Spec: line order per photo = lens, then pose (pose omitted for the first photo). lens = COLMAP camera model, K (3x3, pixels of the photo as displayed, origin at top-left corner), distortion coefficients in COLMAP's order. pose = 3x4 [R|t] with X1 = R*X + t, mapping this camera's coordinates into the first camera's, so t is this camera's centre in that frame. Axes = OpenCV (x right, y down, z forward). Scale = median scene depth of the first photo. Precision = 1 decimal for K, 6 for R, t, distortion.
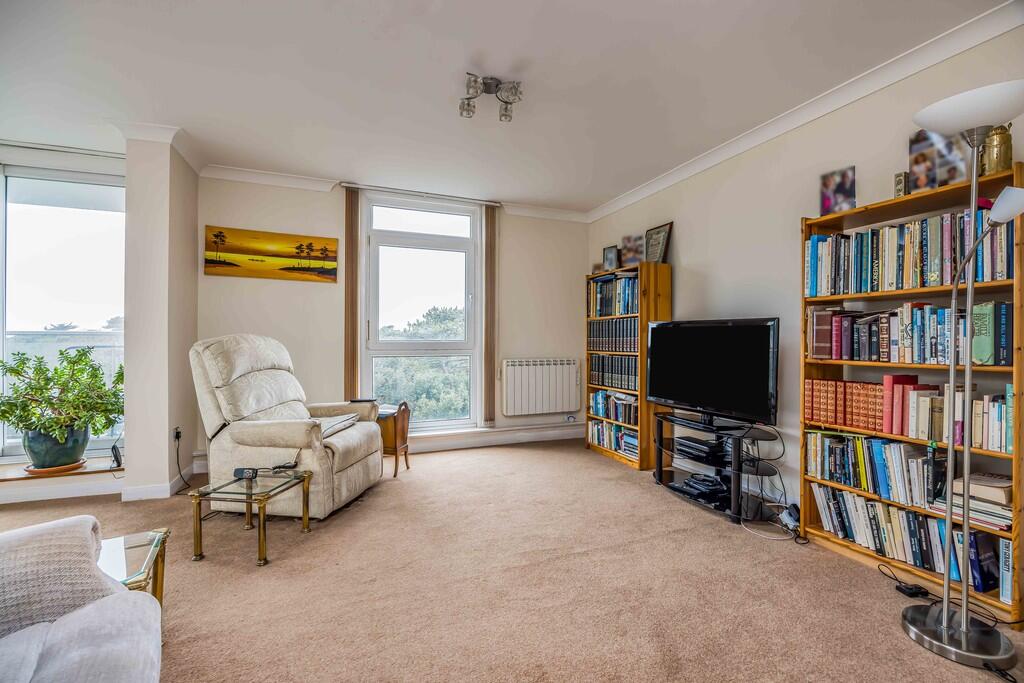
lens RADIAL K [[436.5, 0, 512.0], [0, 436.5, 341.5], [0, 0, 1]] dist [-0.000509, -0.000089]
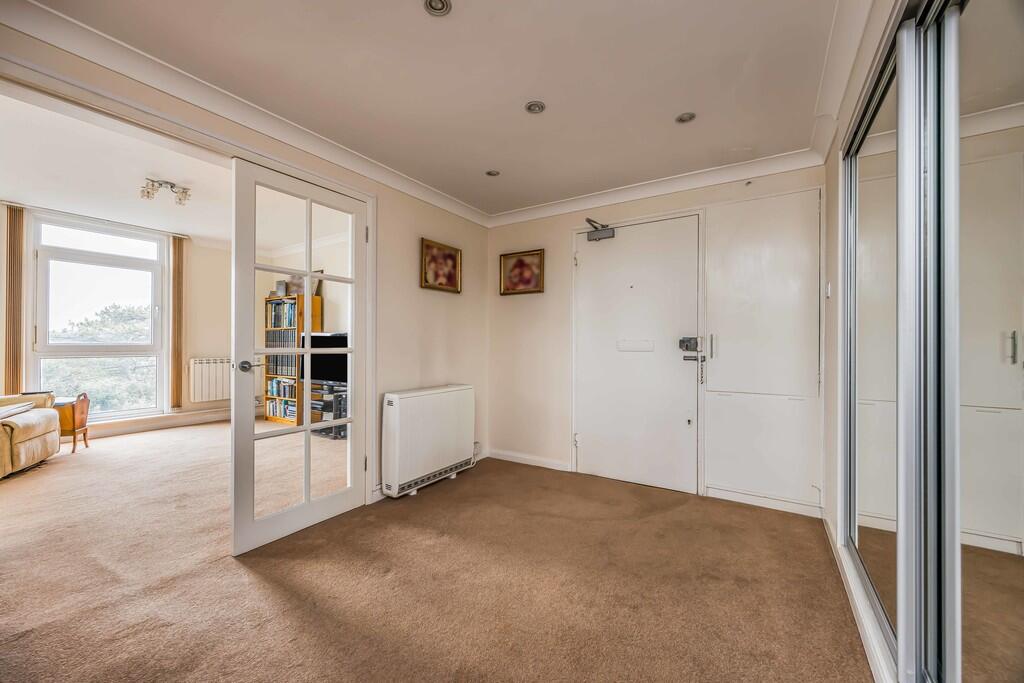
lens RADIAL K [[395.7, 0, 510.5], [0, 395.7, 343.1], [0, 0, 1]] dist [-0.002277, -0.000267]
pose [[0.818325, 0.002055, 0.574752, 0.092727], [-0.000651, 0.999996, -0.002647, -0.002147], [-0.574756, 0.001792, 0.818323, -0.556146]]
